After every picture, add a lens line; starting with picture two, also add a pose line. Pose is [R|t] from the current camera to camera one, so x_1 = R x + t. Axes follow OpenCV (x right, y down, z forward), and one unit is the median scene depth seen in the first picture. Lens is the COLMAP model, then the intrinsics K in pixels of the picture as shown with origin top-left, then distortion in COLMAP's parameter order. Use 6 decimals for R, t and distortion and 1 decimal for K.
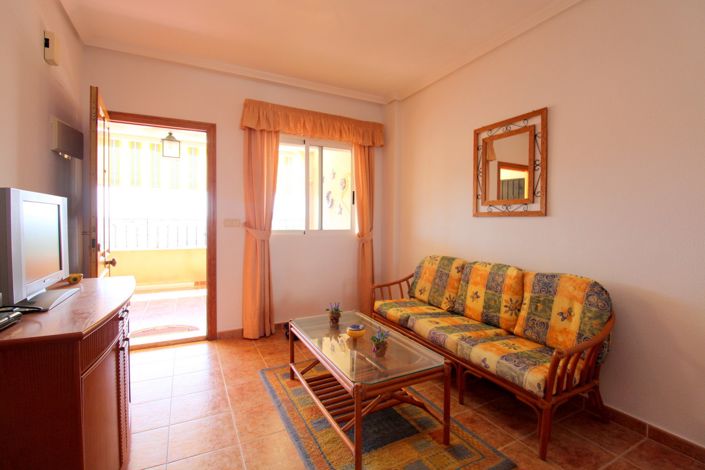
lens RADIAL K [[336.4, 0, 364.3], [0, 336.4, 227.3], [0, 0, 1]] dist [-0.005873, -0.000979]
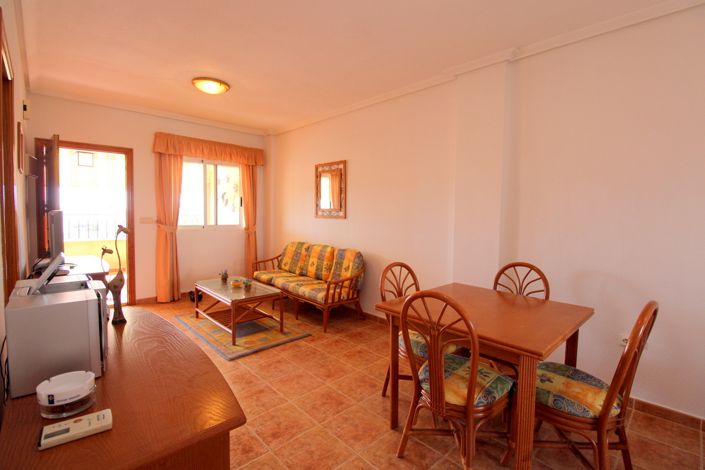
lens RADIAL K [[336.4, 0, 364.3], [0, 336.4, 227.3], [0, 0, 1]] dist [-0.005873, -0.000979]
pose [[0.961806, -0.005519, 0.273677, 0.104294], [-0.002392, 0.999589, 0.028566, -0.031399], [-0.273722, -0.028129, 0.961397, -0.660938]]
